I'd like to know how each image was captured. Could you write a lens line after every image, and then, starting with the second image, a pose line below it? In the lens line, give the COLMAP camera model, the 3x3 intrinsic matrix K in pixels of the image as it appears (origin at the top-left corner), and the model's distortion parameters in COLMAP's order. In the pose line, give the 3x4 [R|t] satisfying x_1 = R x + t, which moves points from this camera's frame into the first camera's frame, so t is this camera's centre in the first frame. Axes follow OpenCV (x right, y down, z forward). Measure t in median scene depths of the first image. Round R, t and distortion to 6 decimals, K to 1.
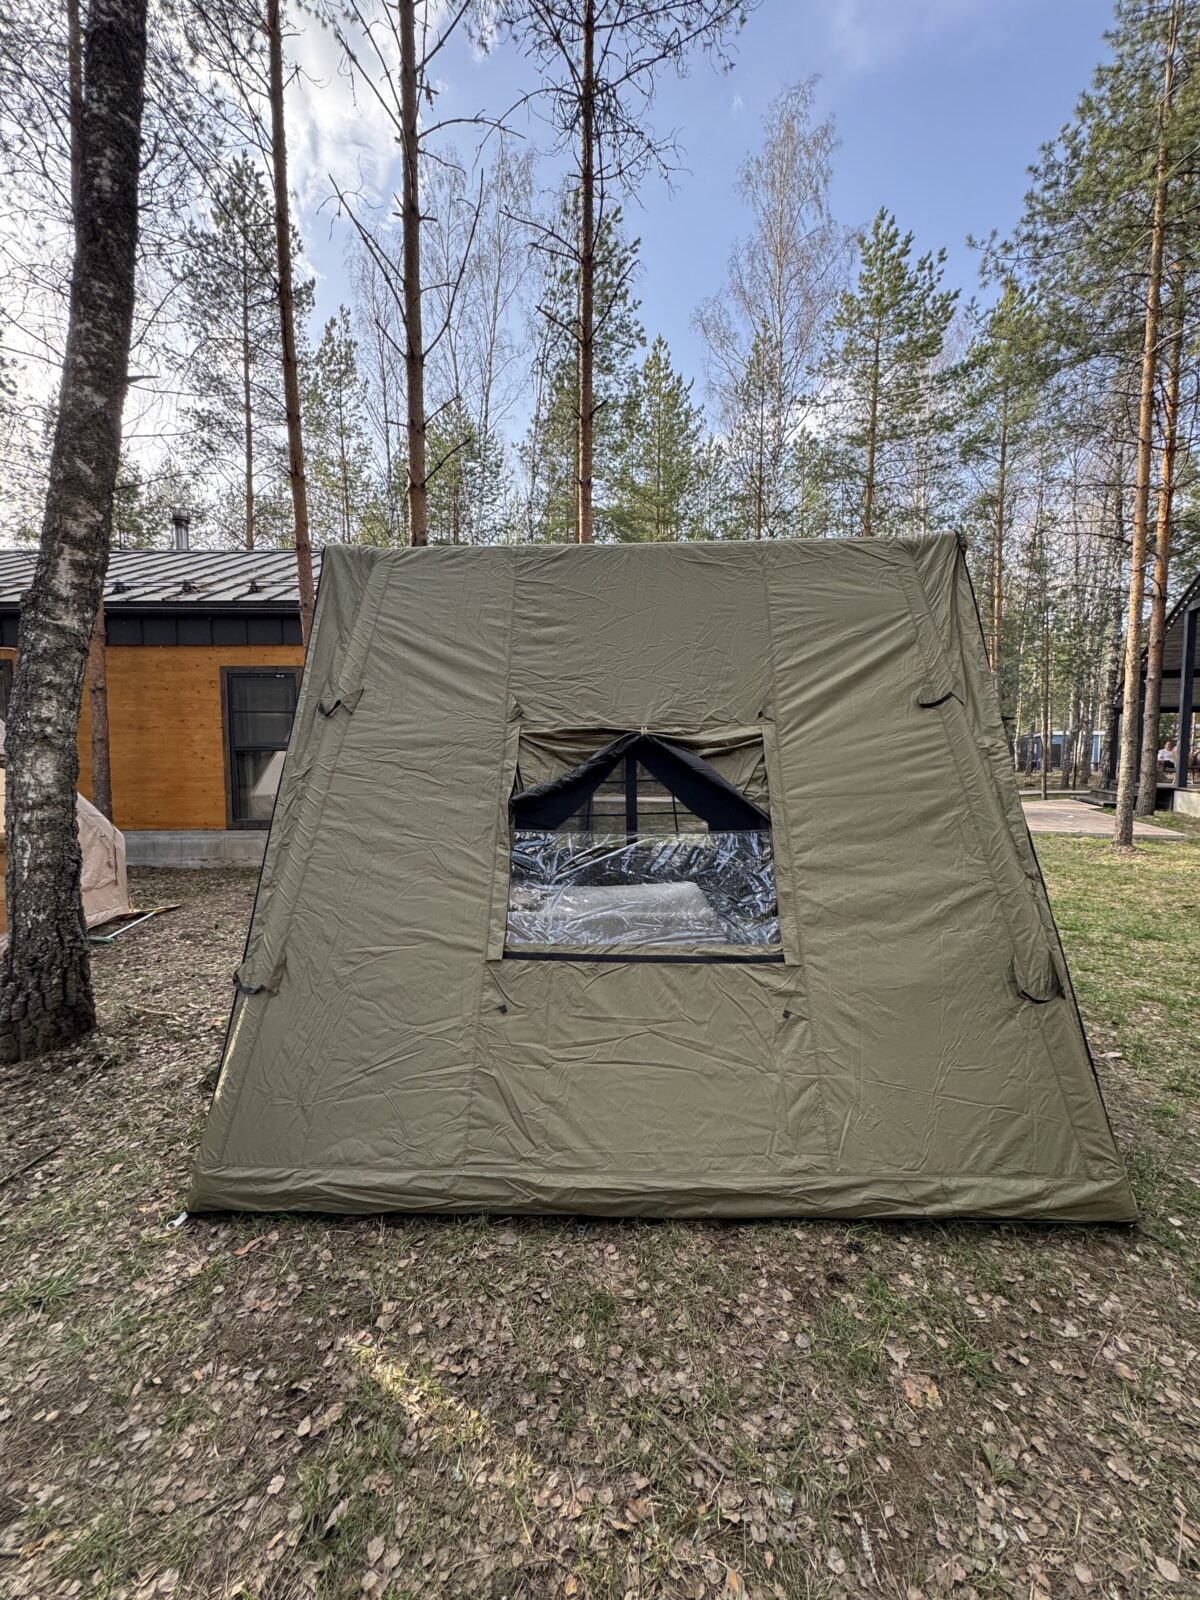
lens RADIAL K [[637.4, 0, 584.6], [0, 637.4, 804.6], [0, 0, 1]] dist [-0.001386, -0.000014]
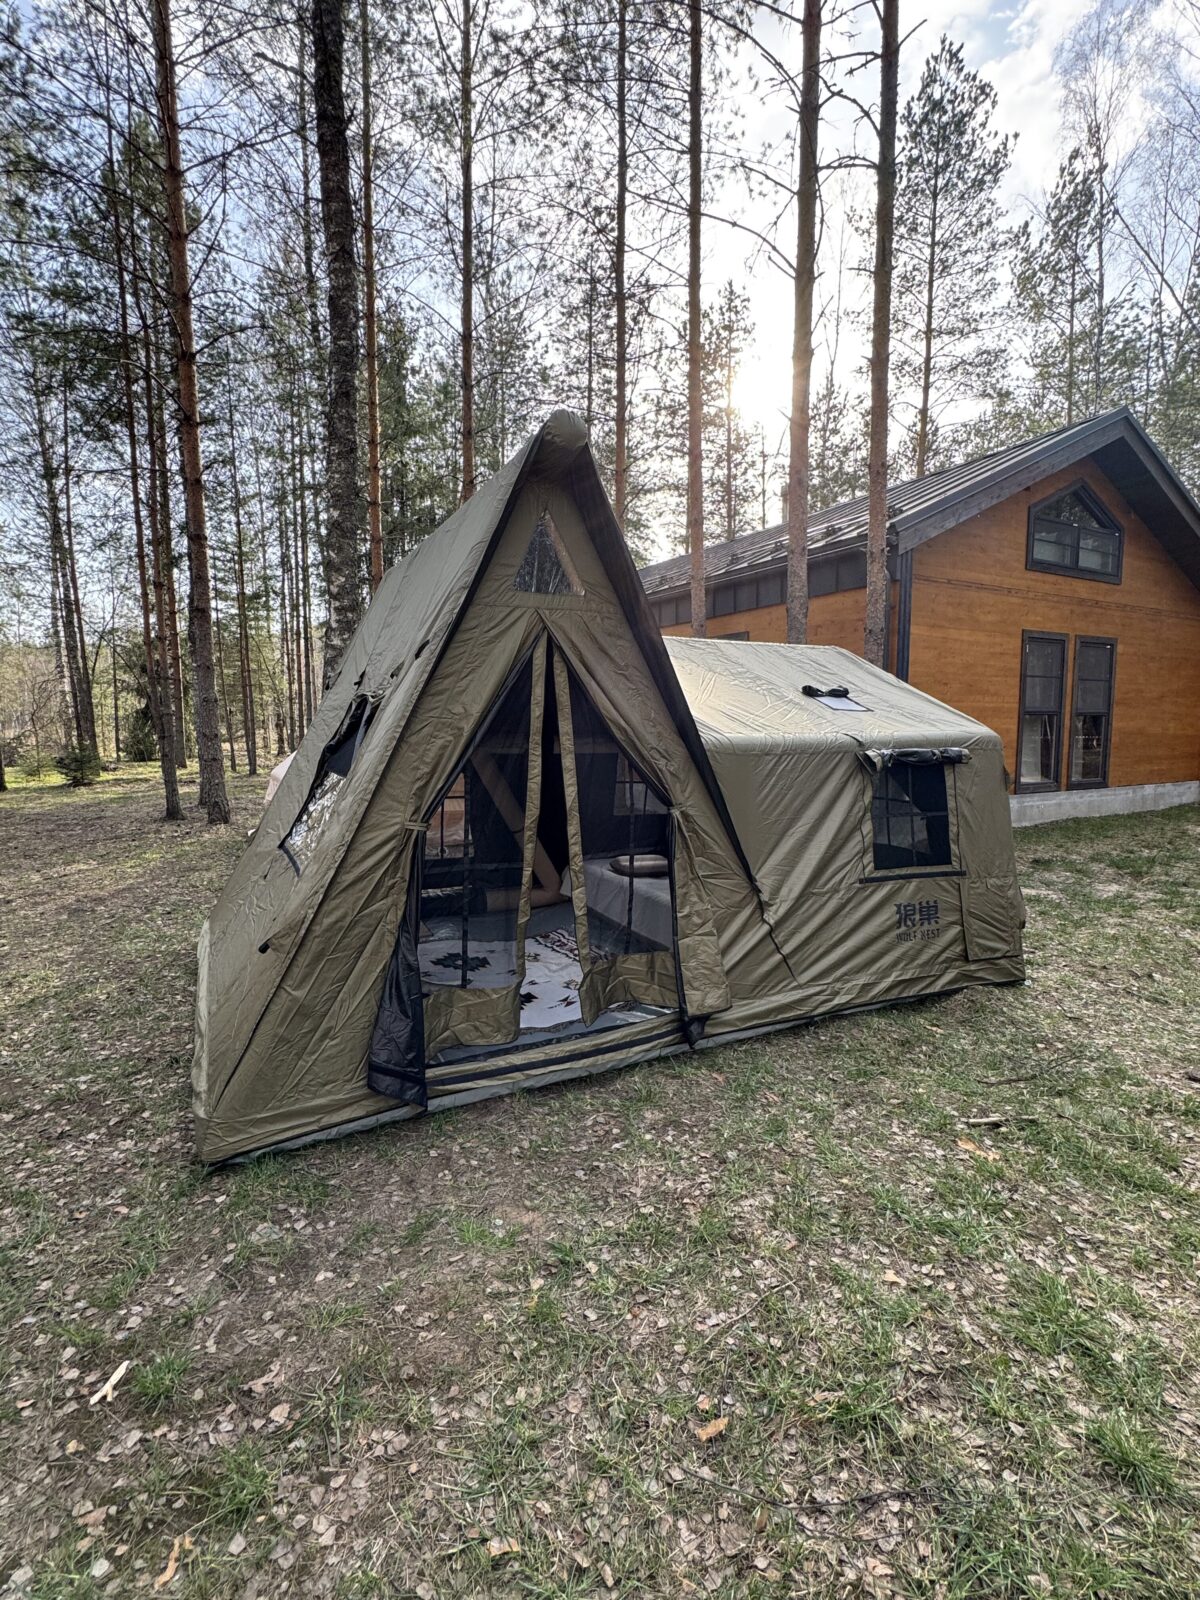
lens RADIAL K [[754.9, 0, 601.3], [0, 754.9, 802.8], [0, 0, 1]] dist [-0.001974, -0.001030]
pose [[0.481736, 0.094486, -0.871207, 1.462972], [-0.067961, 0.995204, 0.070355, -0.036684], [0.873677, 0.025316, 0.485847, 0.639740]]
